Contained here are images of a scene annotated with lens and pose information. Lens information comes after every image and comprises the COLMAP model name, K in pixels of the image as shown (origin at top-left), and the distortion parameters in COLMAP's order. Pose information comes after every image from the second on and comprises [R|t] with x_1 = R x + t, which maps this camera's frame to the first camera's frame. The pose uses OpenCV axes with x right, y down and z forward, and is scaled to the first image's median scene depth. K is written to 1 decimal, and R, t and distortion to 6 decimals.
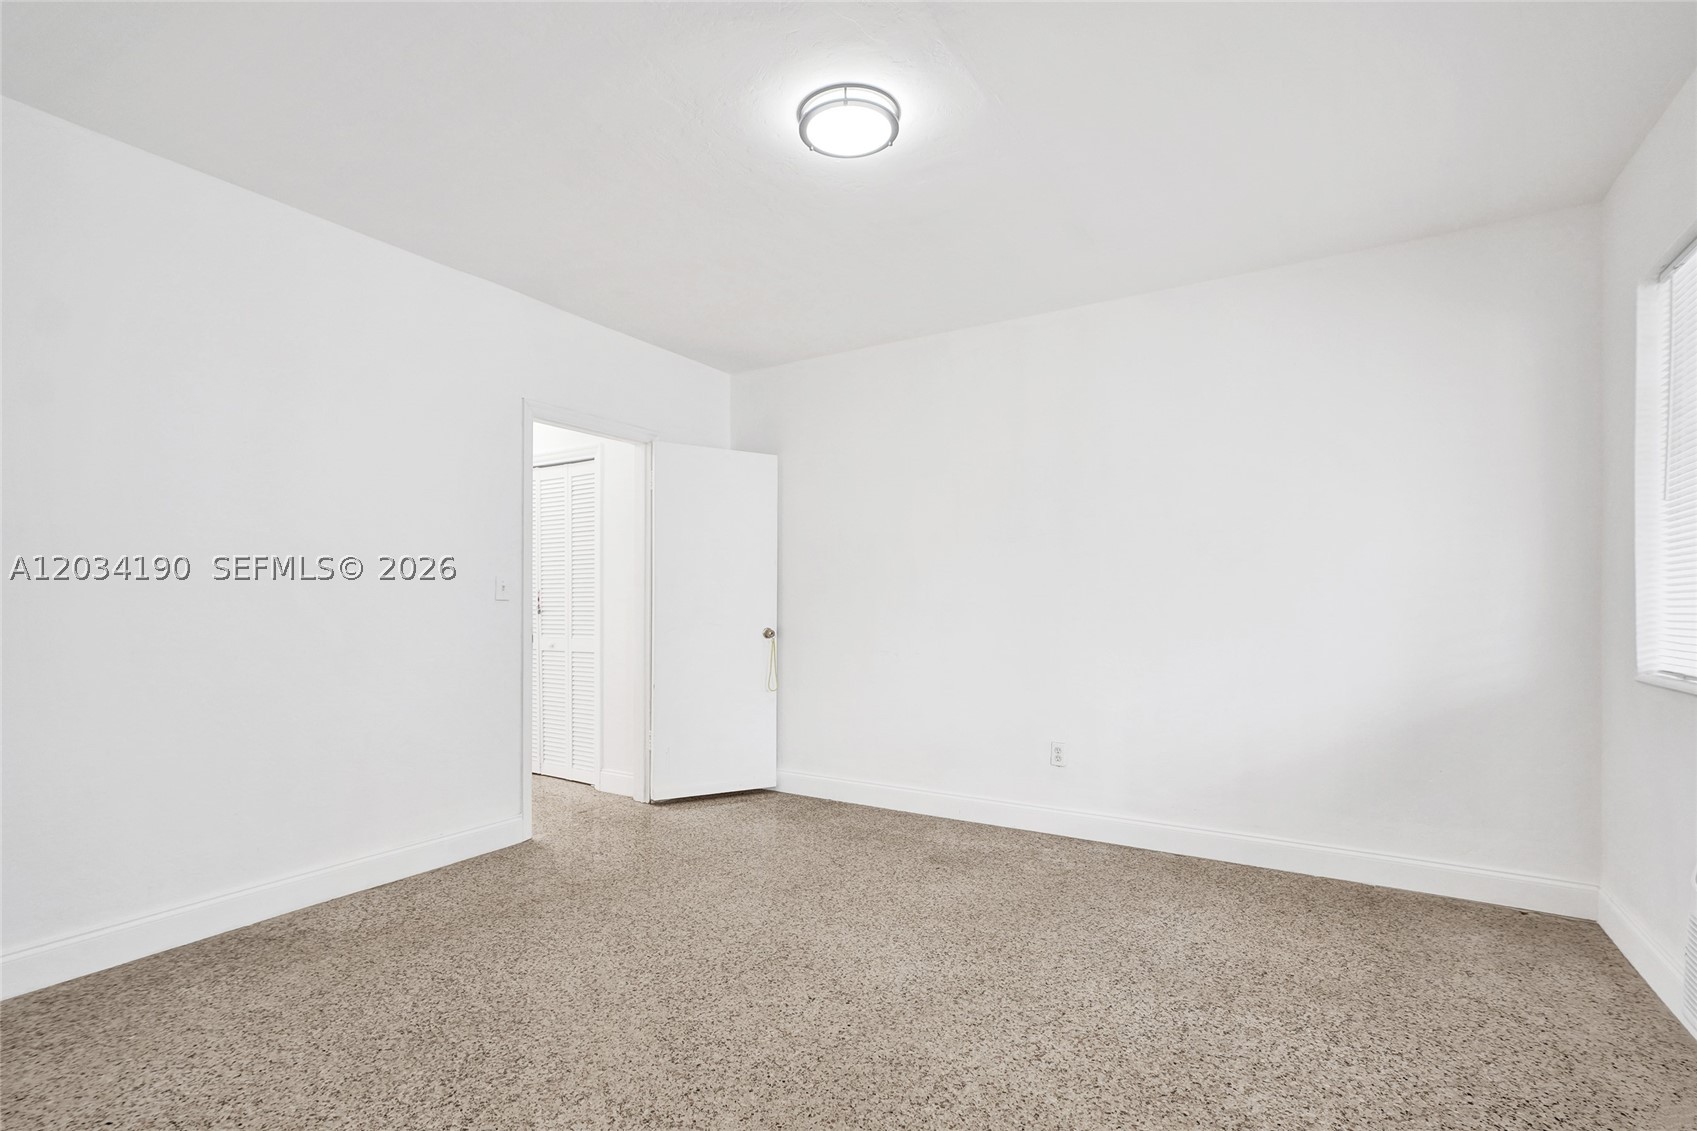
lens RADIAL K [[790.4, 0, 847.4], [0, 790.4, 602.5], [0, 0, 1]] dist [0.001627, 0.011658]
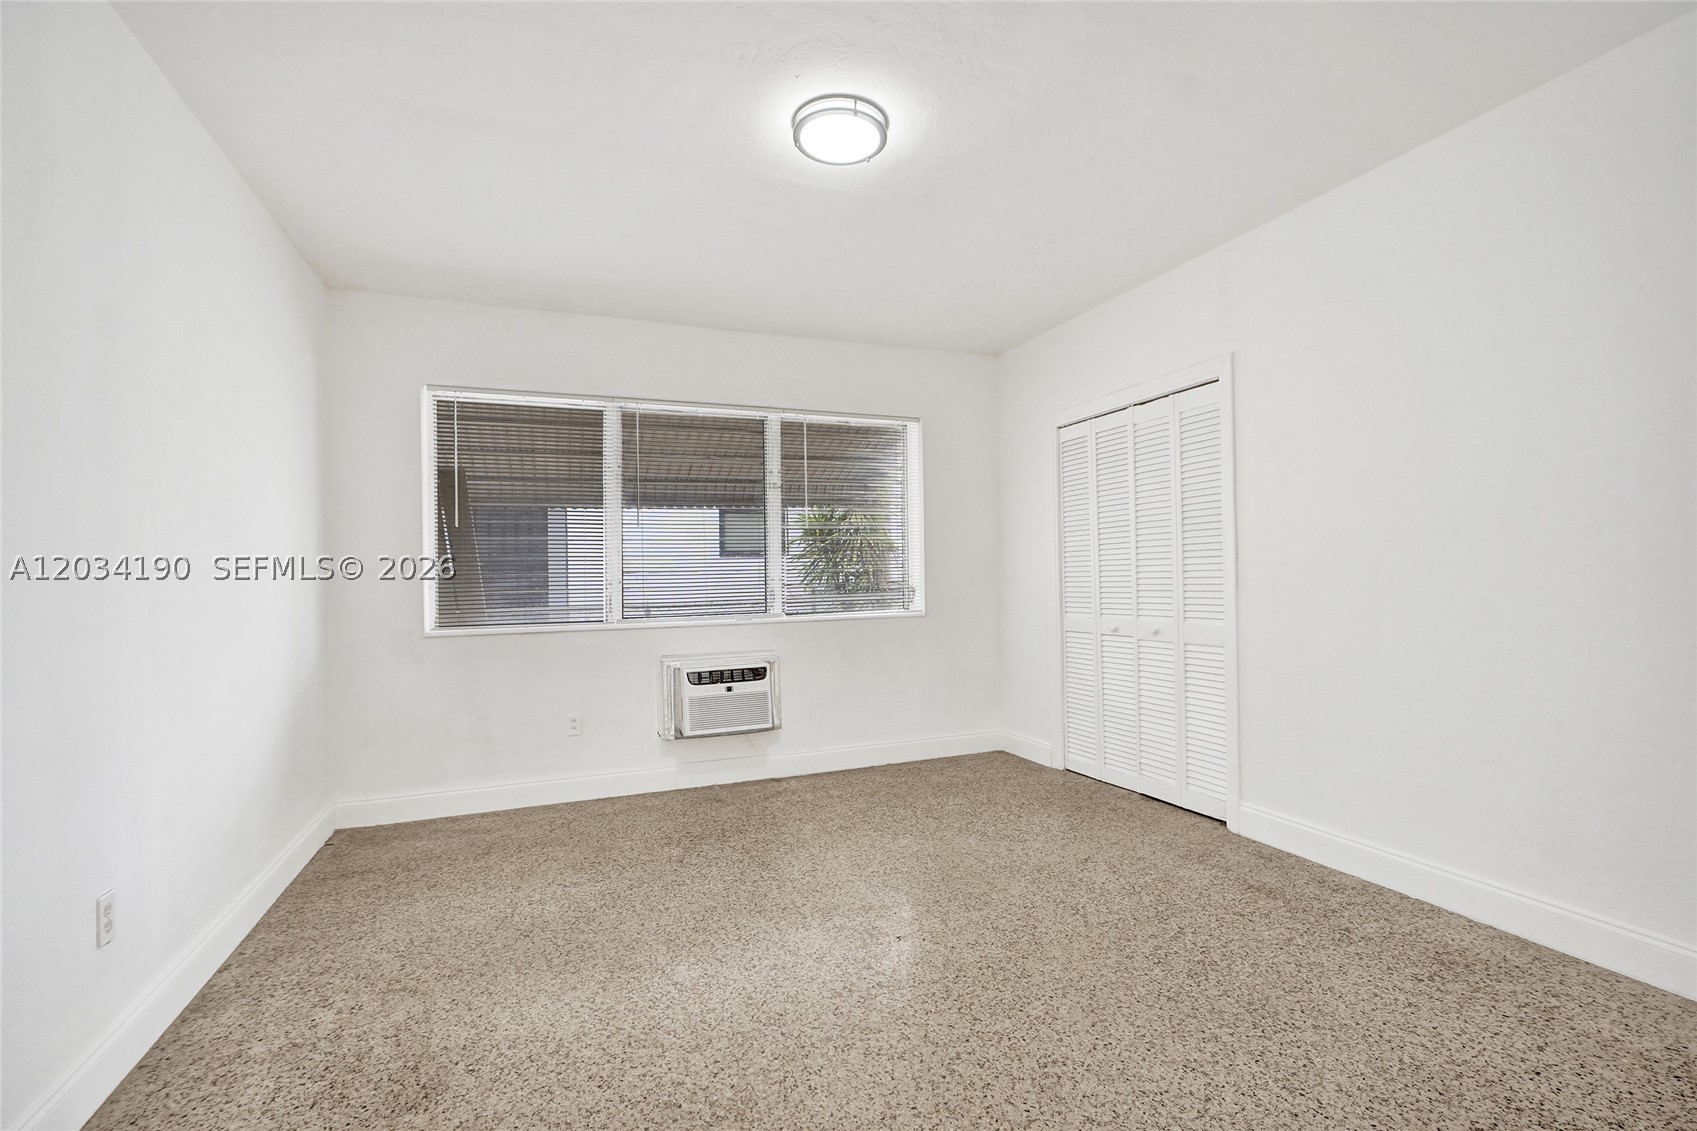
lens RADIAL K [[749.8, 0, 848.5], [0, 749.8, 571.1], [0, 0, 1]] dist [-0.015462, 0.007524]
pose [[-0.807996, 0.019617, 0.588861, -0.439359], [0.017250, 0.999805, -0.009637, -0.004457], [-0.588935, 0.002371, -0.808177, 1.347979]]
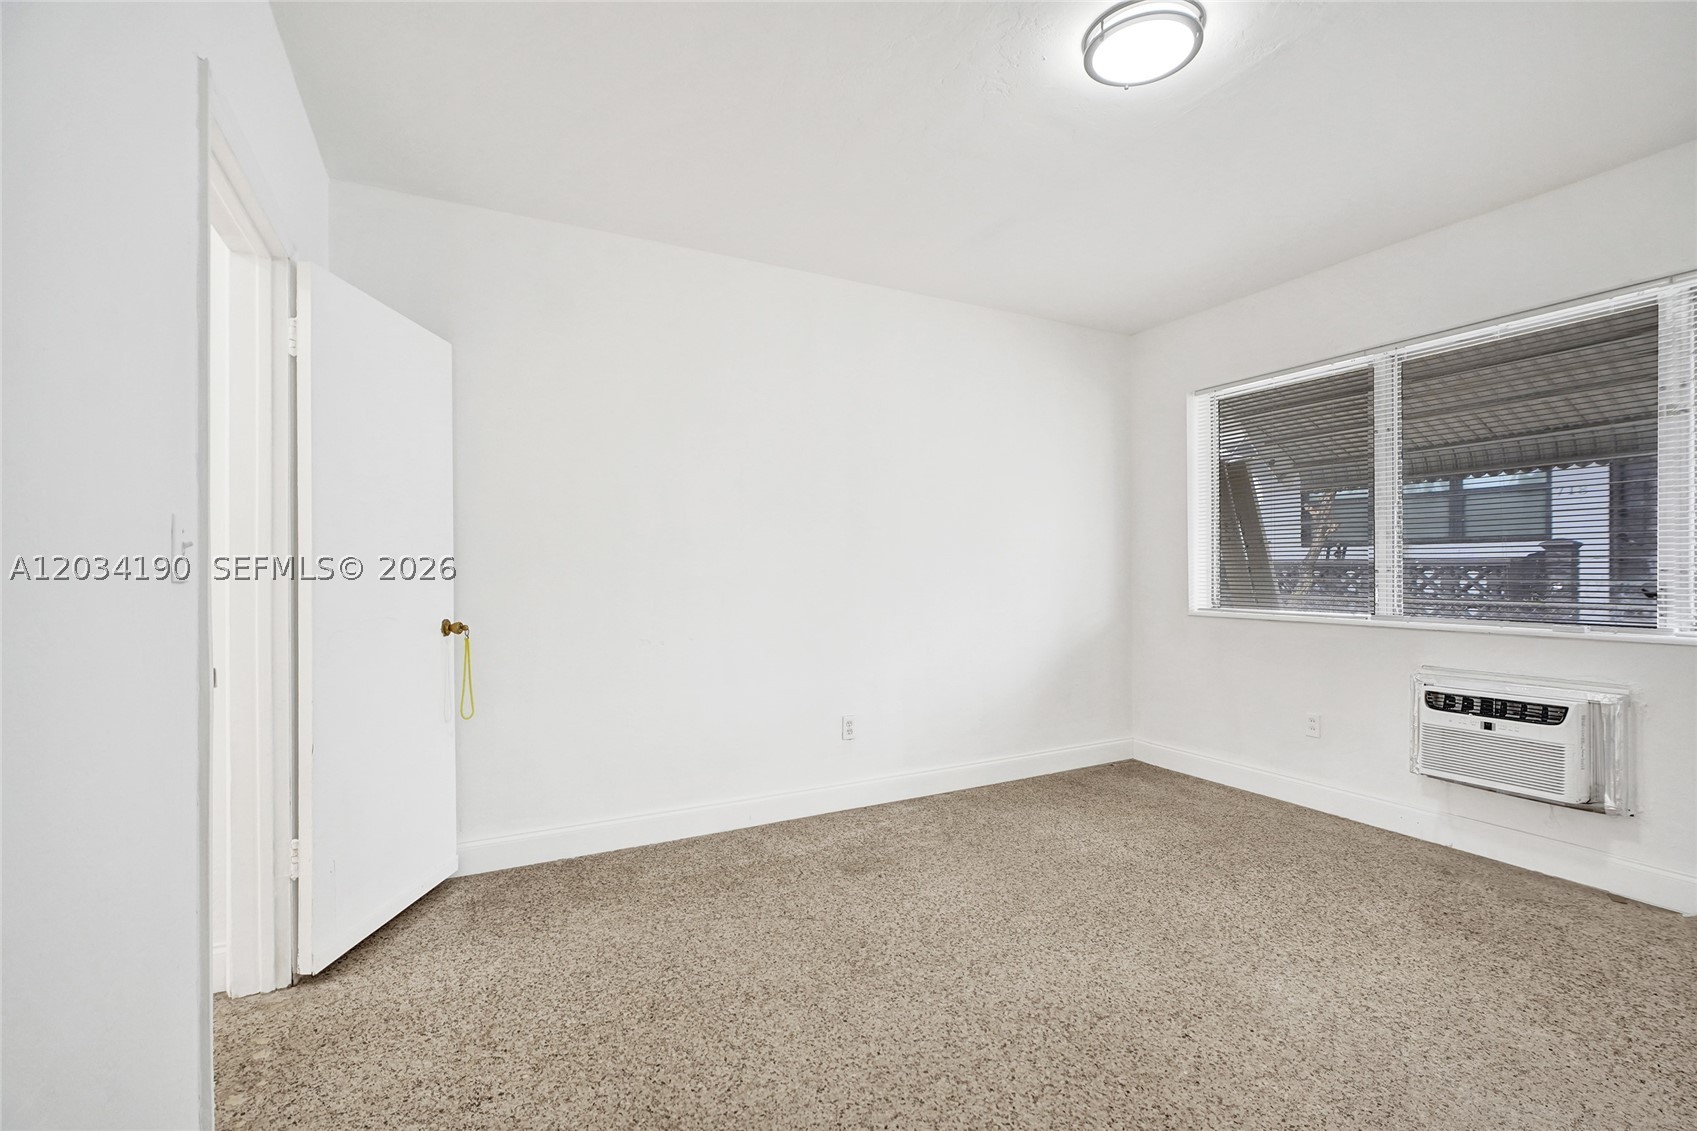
lens RADIAL K [[749.8, 0, 848.5], [0, 749.8, 571.1], [0, 0, 1]] dist [-0.015462, 0.007524]
pose [[0.506031, -0.005945, 0.862495, -0.665978], [0.003833, 0.999982, 0.004644, -0.010608], [-0.862507, 0.000956, 0.506045, 0.645052]]
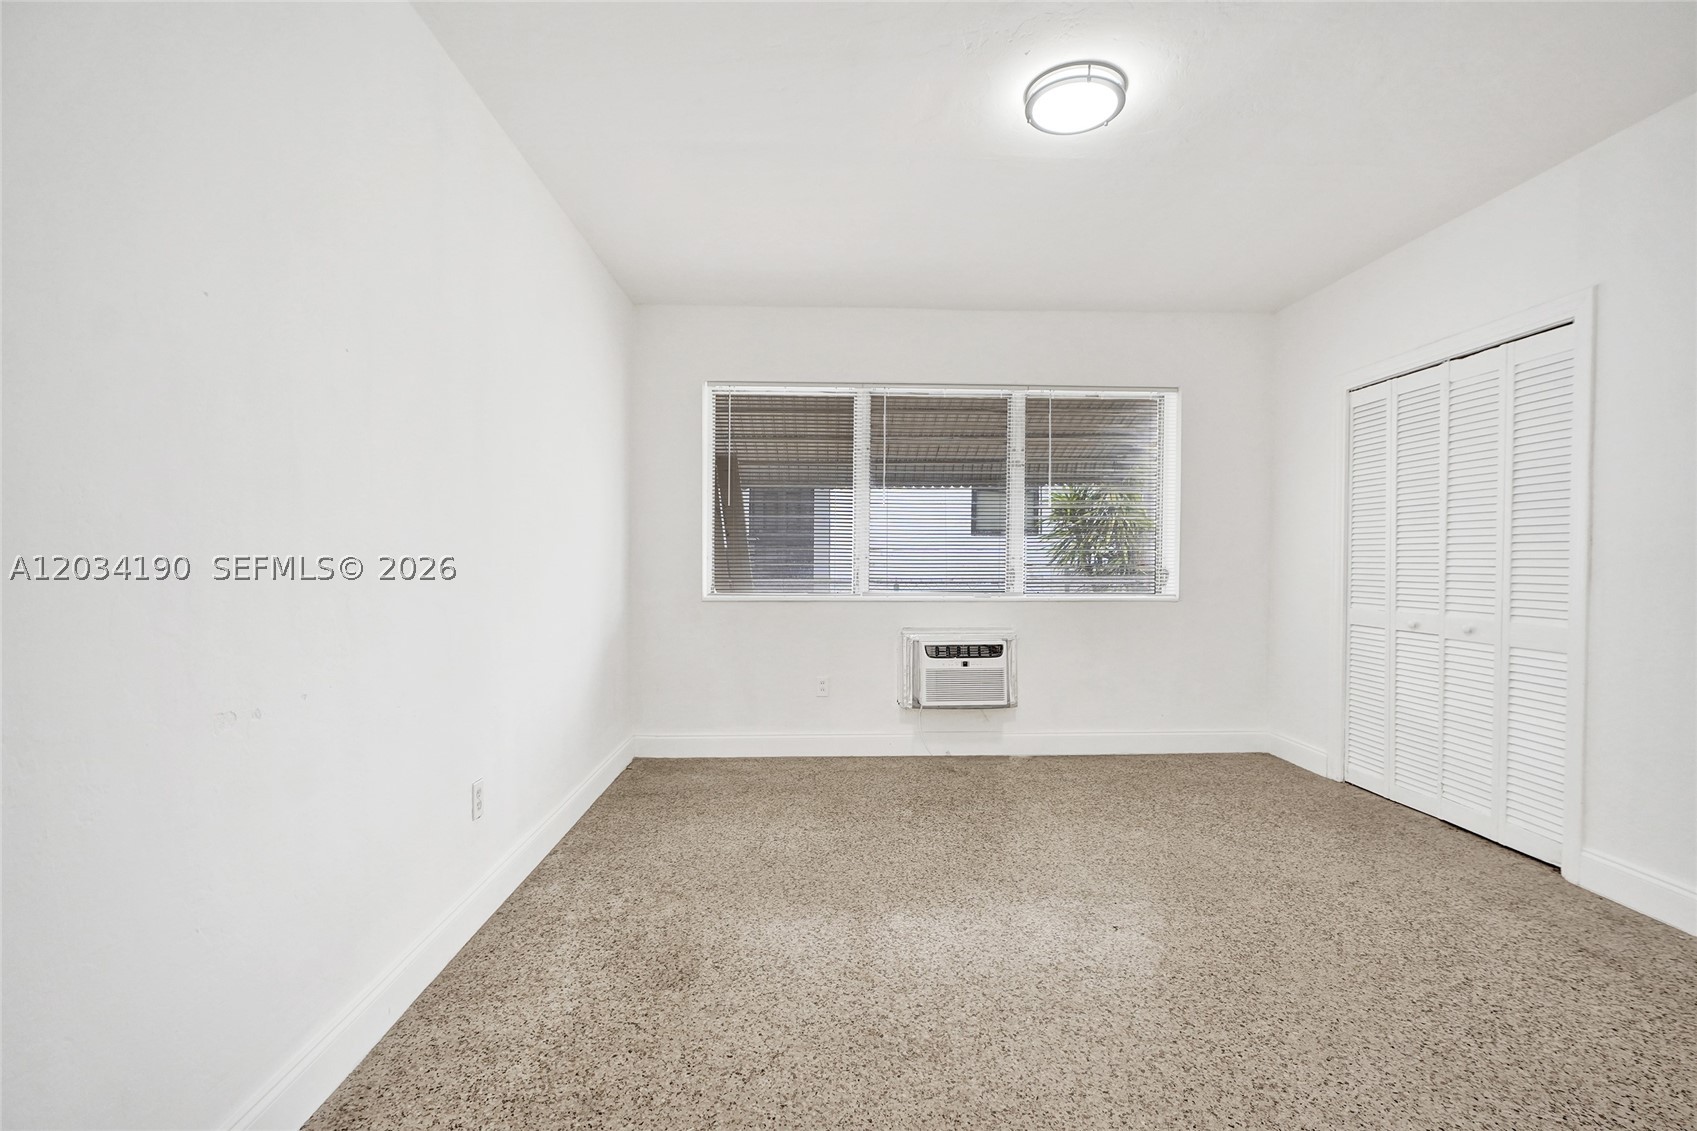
lens RADIAL K [[749.3, 0, 848.5], [0, 749.3, 565.5], [0, 0, 1]] dist [-0.014994, 0.006343]
pose [[-0.562399, -0.011708, 0.826783, -0.484145], [-0.004779, 0.999929, 0.010908, -0.004572], [-0.826852, 0.002184, -0.562415, 1.339404]]
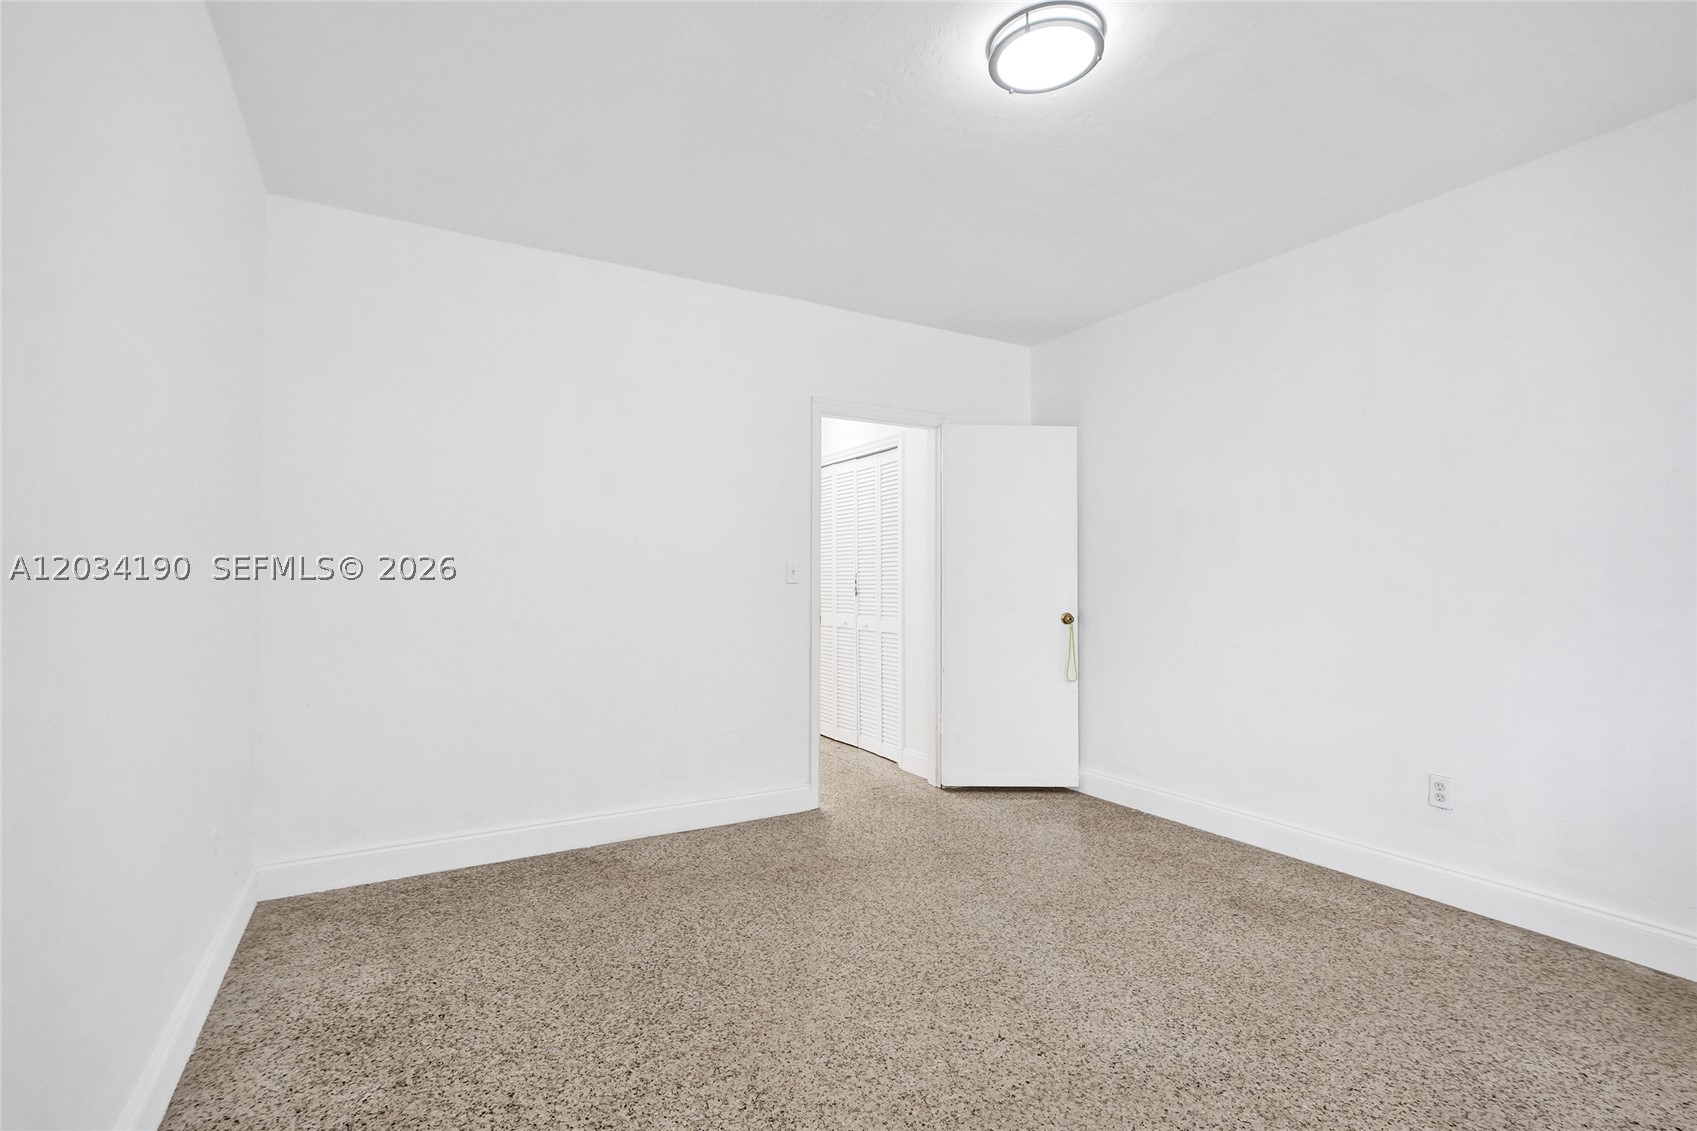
lens RADIAL K [[786.6, 0, 837.9], [0, 786.6, 558.5], [0, 0, 1]] dist [0.000671, 0.009142]
pose [[0.876989, -0.014753, -0.480284, 0.160438], [-0.000489, 0.999501, -0.031594, -0.003299], [0.480511, 0.027943, 0.876544, 0.091968]]
